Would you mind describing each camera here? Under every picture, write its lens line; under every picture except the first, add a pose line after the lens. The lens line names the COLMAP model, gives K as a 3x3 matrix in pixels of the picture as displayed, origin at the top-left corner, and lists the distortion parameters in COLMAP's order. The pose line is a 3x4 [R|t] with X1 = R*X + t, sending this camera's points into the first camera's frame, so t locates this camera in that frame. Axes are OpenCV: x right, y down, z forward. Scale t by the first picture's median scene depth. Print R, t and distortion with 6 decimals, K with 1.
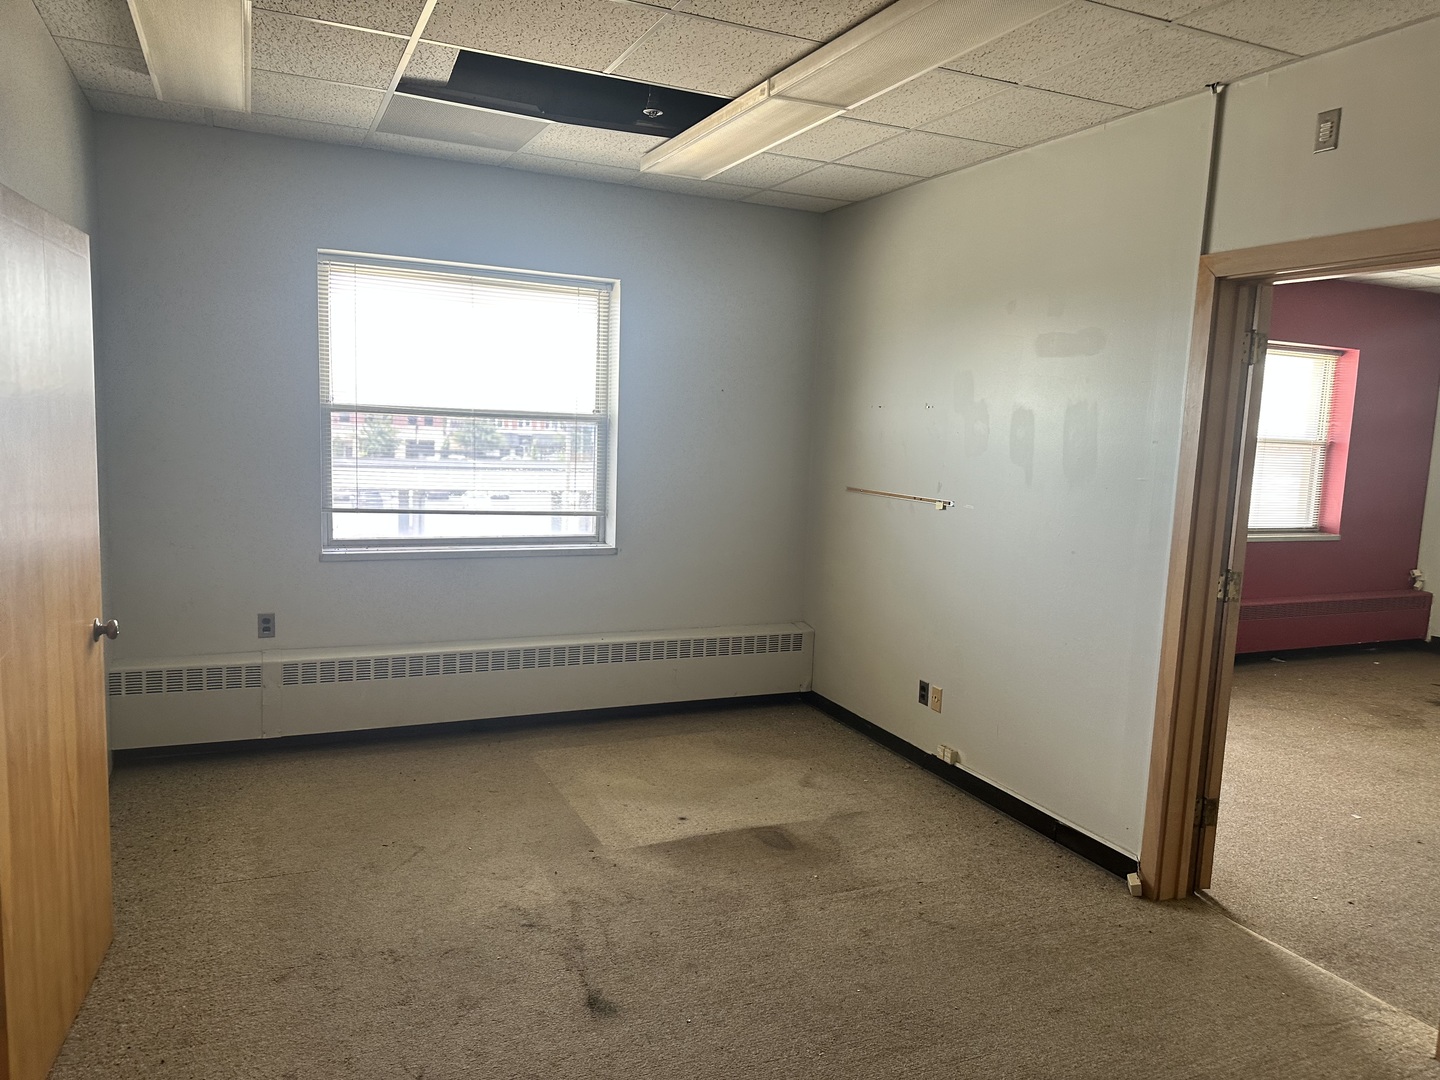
lens RADIAL K [[1014.9, 0, 719.6], [0, 1014.9, 535.1], [0, 0, 1]] dist [-0.004401, -0.002963]
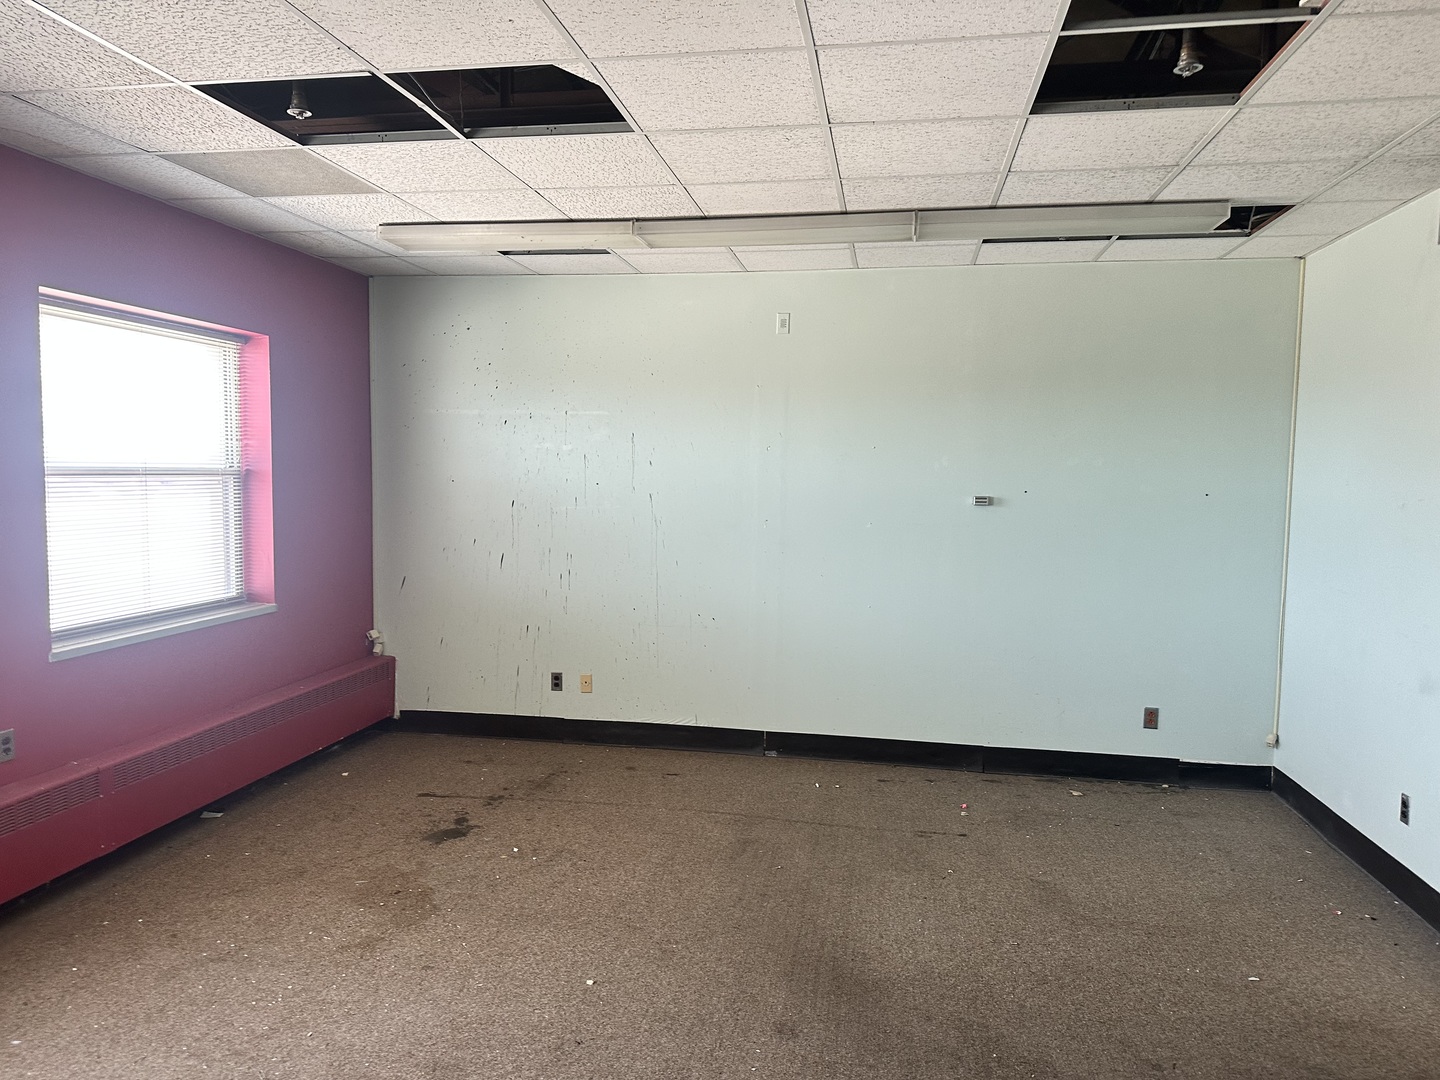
lens RADIAL K [[1014.9, 0, 719.2], [0, 1014.9, 536.0], [0, 0, 1]] dist [-0.004401, -0.002963]
pose [[0.563533, -0.091215, 0.821042, 0.215056], [0.110737, 0.993256, 0.034342, -0.035177], [-0.818638, 0.071567, 0.569834, 0.348259]]
